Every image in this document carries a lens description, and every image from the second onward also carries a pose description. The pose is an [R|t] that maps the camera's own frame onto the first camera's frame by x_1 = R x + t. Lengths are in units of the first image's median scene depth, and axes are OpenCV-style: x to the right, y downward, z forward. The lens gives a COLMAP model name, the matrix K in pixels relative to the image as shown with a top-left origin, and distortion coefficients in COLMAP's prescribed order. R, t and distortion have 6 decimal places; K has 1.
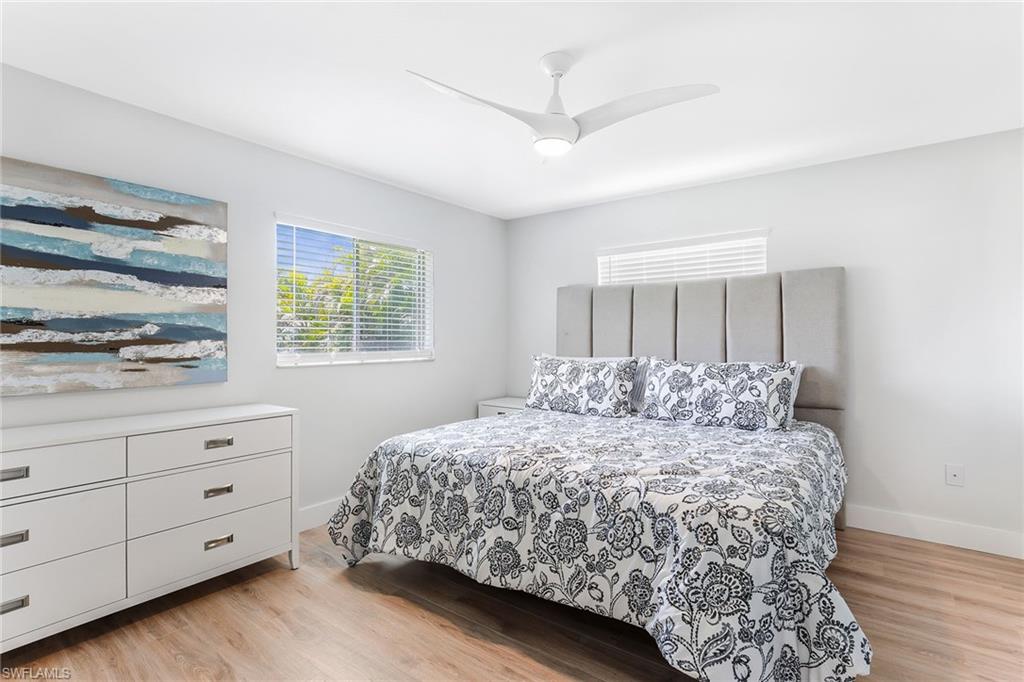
lens RADIAL K [[478.2, 0, 512.6], [0, 478.2, 334.7], [0, 0, 1]] dist [-0.018461, -0.000191]
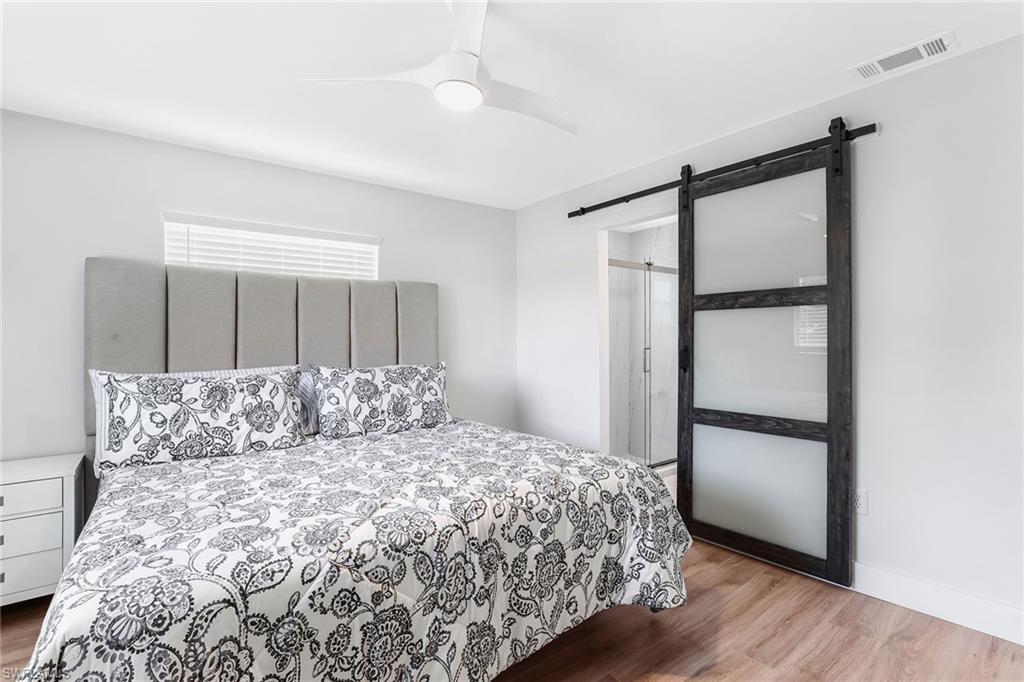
lens RADIAL K [[478.2, 0, 512.6], [0, 478.2, 334.7], [0, 0, 1]] dist [-0.018461, -0.000191]
pose [[0.275693, 0.013347, 0.961153, -0.450694], [-0.000471, 0.999905, -0.013750, 0.005672], [-0.961246, 0.003338, 0.275673, 0.490035]]
